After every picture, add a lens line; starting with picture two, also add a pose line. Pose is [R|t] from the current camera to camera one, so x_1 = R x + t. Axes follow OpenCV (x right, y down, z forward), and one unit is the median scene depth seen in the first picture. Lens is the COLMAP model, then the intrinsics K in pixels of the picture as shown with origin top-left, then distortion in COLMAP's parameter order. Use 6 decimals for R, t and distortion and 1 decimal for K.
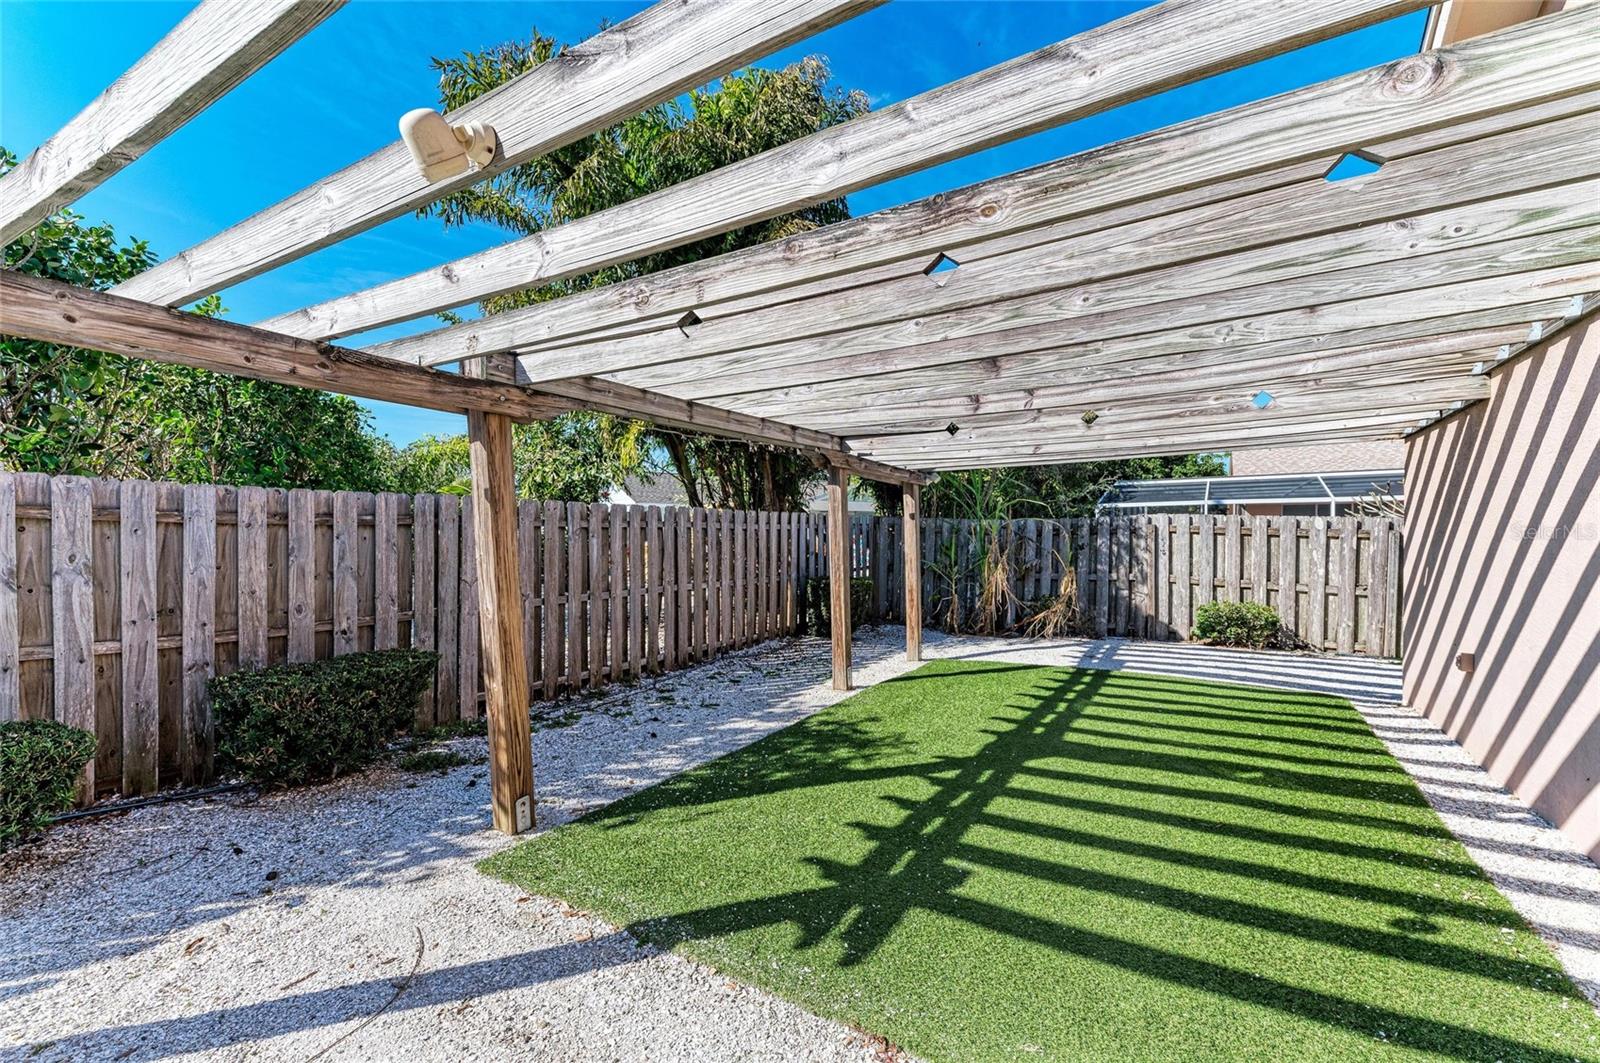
lens RADIAL K [[634.6, 0, 802.9], [0, 634.6, 533.3], [0, 0, 1]] dist [0.000961, 0.000065]
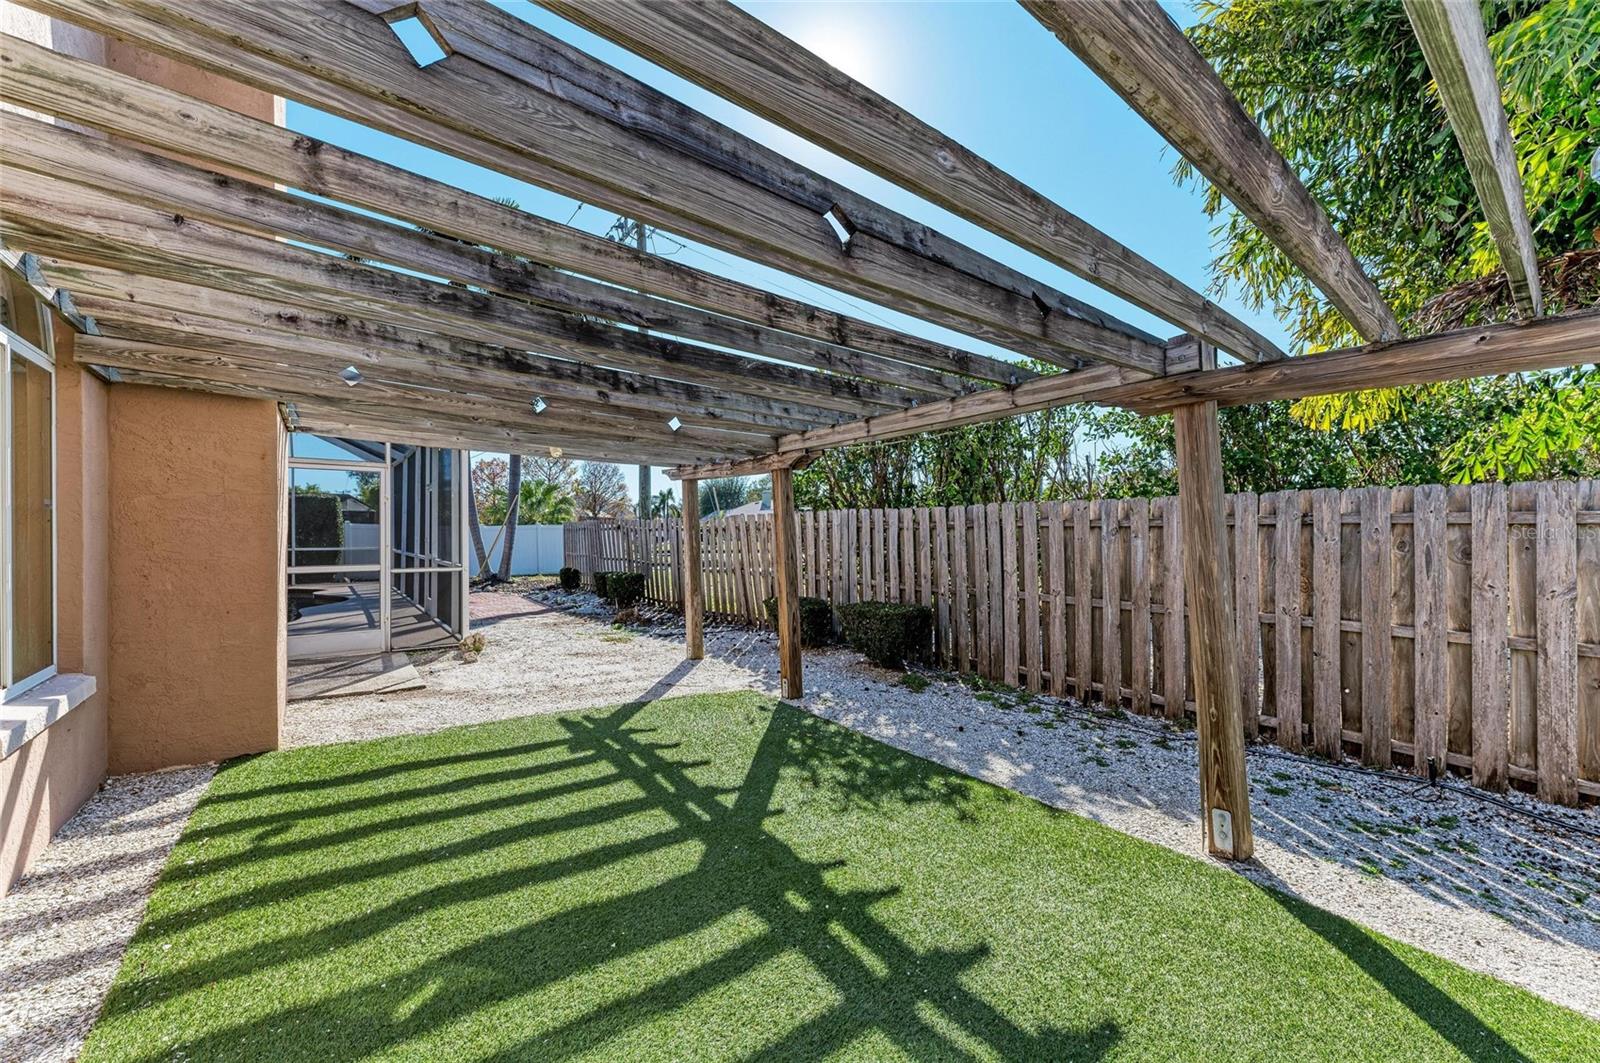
lens RADIAL K [[634.6, 0, 802.9], [0, 634.6, 533.3], [0, 0, 1]] dist [0.000961, 0.000065]
pose [[-0.352678, 0.000126, -0.935745, 0.910449], [-0.002443, 0.999996, 0.001056, -0.000457], [0.935742, 0.002659, -0.352676, 1.246740]]
